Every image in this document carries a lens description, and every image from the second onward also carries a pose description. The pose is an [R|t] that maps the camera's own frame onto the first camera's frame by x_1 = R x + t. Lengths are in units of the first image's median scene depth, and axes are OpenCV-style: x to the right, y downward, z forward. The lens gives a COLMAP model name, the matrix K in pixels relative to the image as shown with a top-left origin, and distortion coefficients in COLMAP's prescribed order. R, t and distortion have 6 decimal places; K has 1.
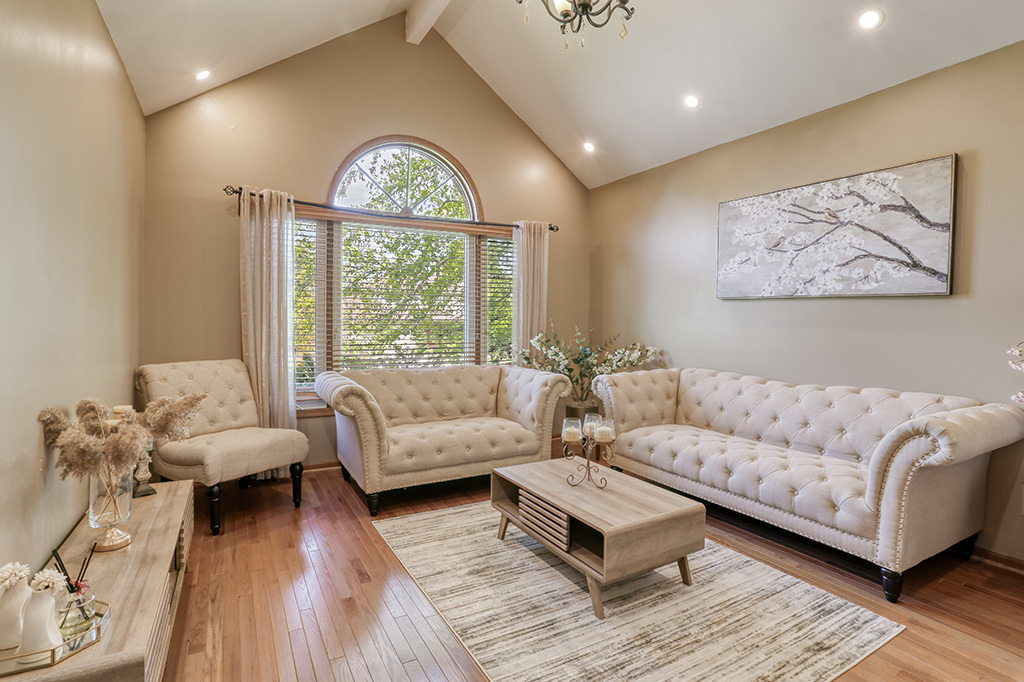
lens RADIAL K [[500.7, 0, 513.3], [0, 500.7, 335.3], [0, 0, 1]] dist [-0.031050, 0.007459]
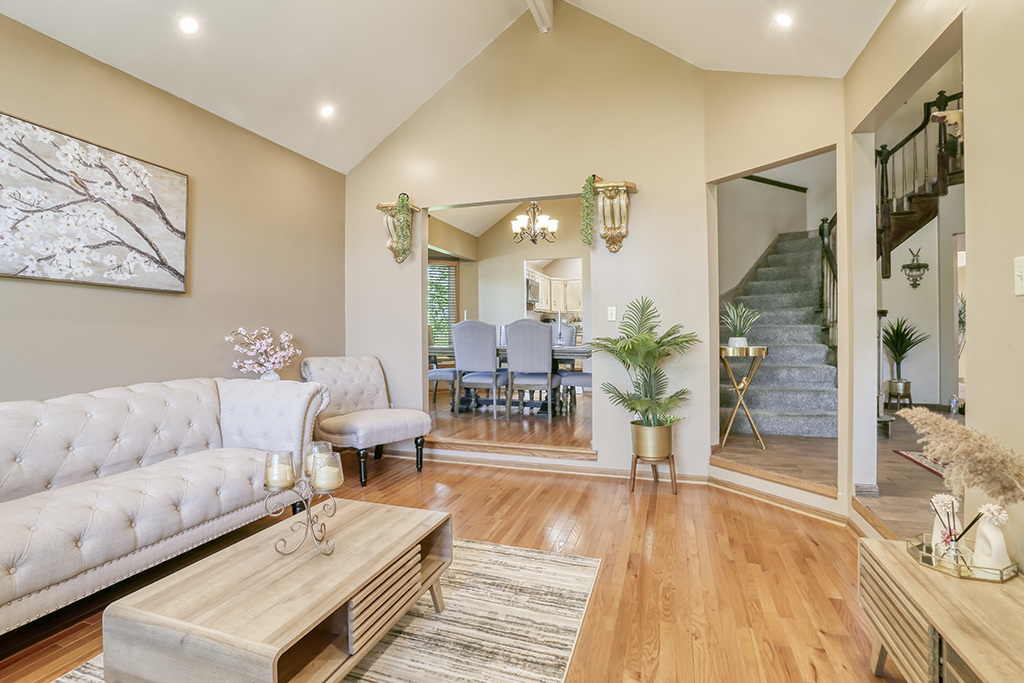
lens RADIAL K [[500.7, 0, 507.9], [0, 500.7, 333.3], [0, 0, 1]] dist [-0.031050, 0.007459]
pose [[-0.665574, -0.005046, 0.746315, -0.478687], [0.020914, 0.999458, 0.025409, -0.001514], [-0.746039, 0.032520, -0.665108, 1.140795]]
